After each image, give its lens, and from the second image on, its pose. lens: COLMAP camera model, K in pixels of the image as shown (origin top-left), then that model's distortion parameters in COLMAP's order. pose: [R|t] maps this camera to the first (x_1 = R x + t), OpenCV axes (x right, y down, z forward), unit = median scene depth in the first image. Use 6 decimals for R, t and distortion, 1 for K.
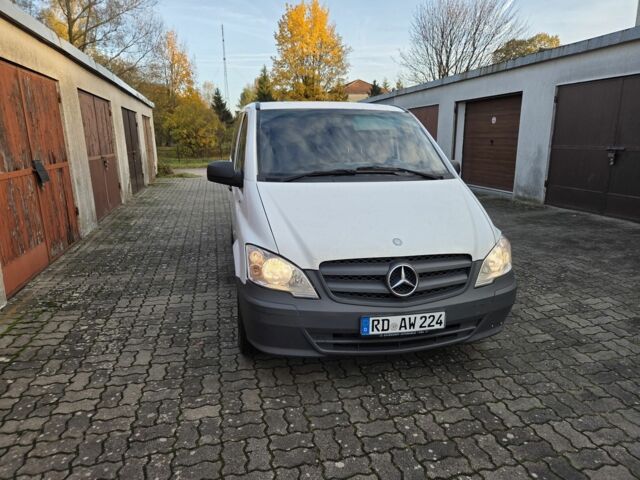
lens RADIAL K [[420.8, 0, 320.0], [0, 420.8, 240.0], [0, 0, 1]] dist [0.024674, -0.003016]
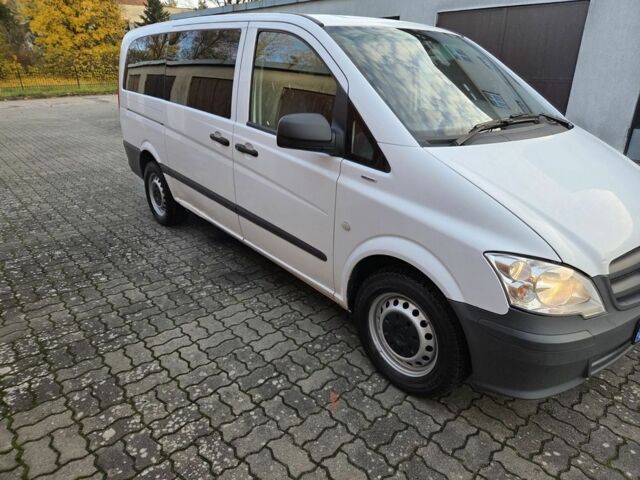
lens RADIAL K [[420.8, 0, 320.0], [0, 420.8, 240.0], [0, 0, 1]] dist [0.024674, -0.003016]
pose [[0.884610, -0.176249, 0.431743, -0.488515], [0.104401, 0.977177, 0.185000, -0.113850], [-0.454496, -0.118578, 0.882821, 0.393679]]
